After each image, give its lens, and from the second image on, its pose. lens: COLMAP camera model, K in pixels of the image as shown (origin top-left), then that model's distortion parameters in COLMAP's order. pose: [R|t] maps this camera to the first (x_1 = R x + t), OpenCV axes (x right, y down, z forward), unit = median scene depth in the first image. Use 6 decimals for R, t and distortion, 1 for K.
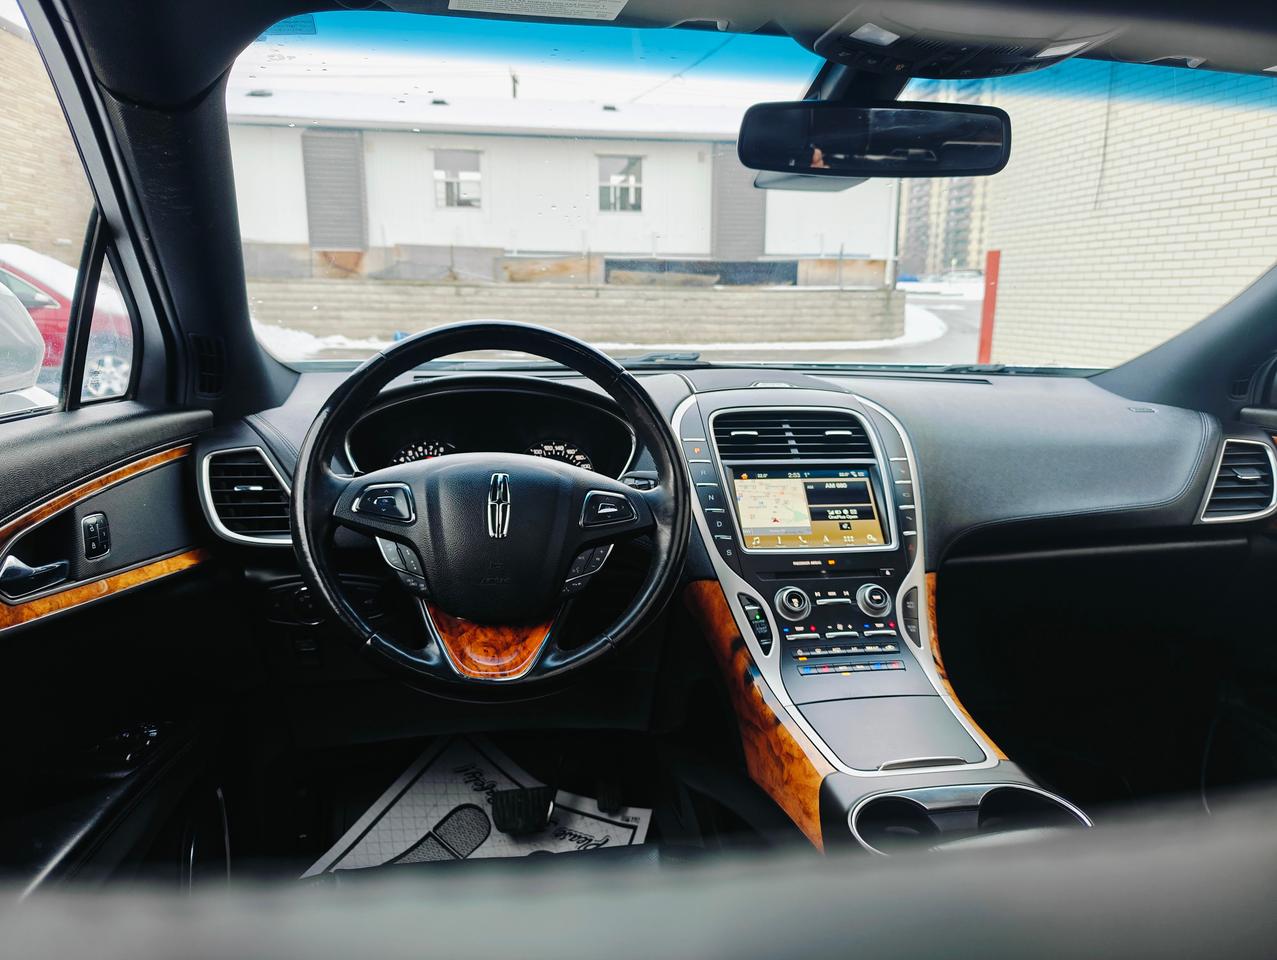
lens RADIAL K [[897.6, 0, 643.3], [0, 897.6, 475.5], [0, 0, 1]] dist [0.068798, -0.057622]
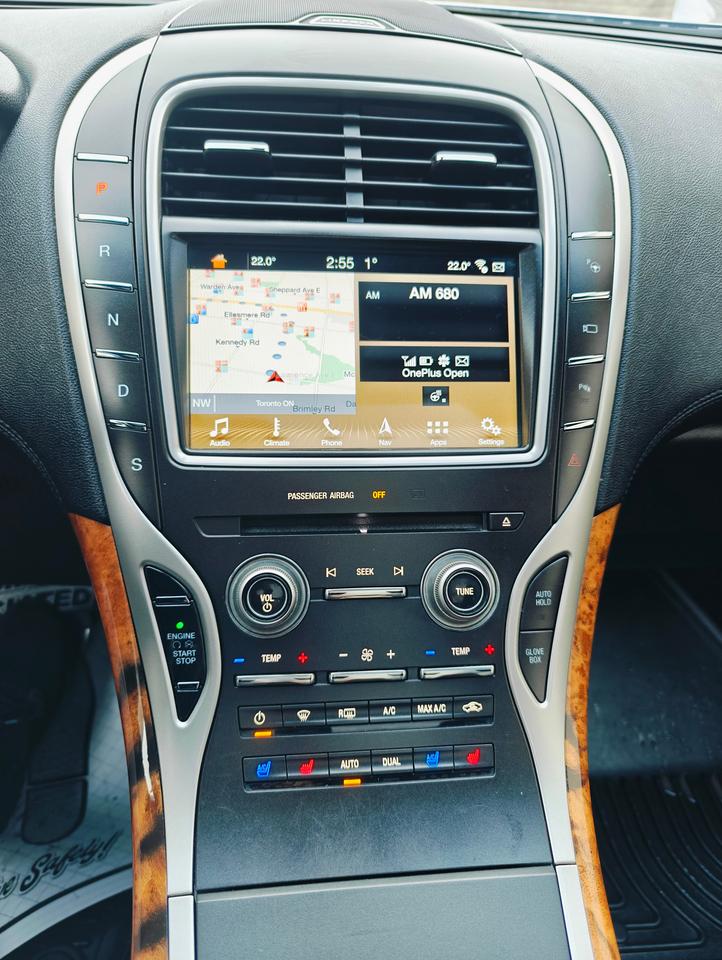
lens RADIAL K [[674.8, 0, 361.0], [0, 674.8, 480.0], [0, 0, 1]] dist [0.068798, -0.057622]
pose [[0.996056, 0.077369, -0.043433, 0.203603], [-0.051800, 0.904508, 0.423299, -0.045800], [0.072036, -0.419380, 0.904948, 0.672634]]
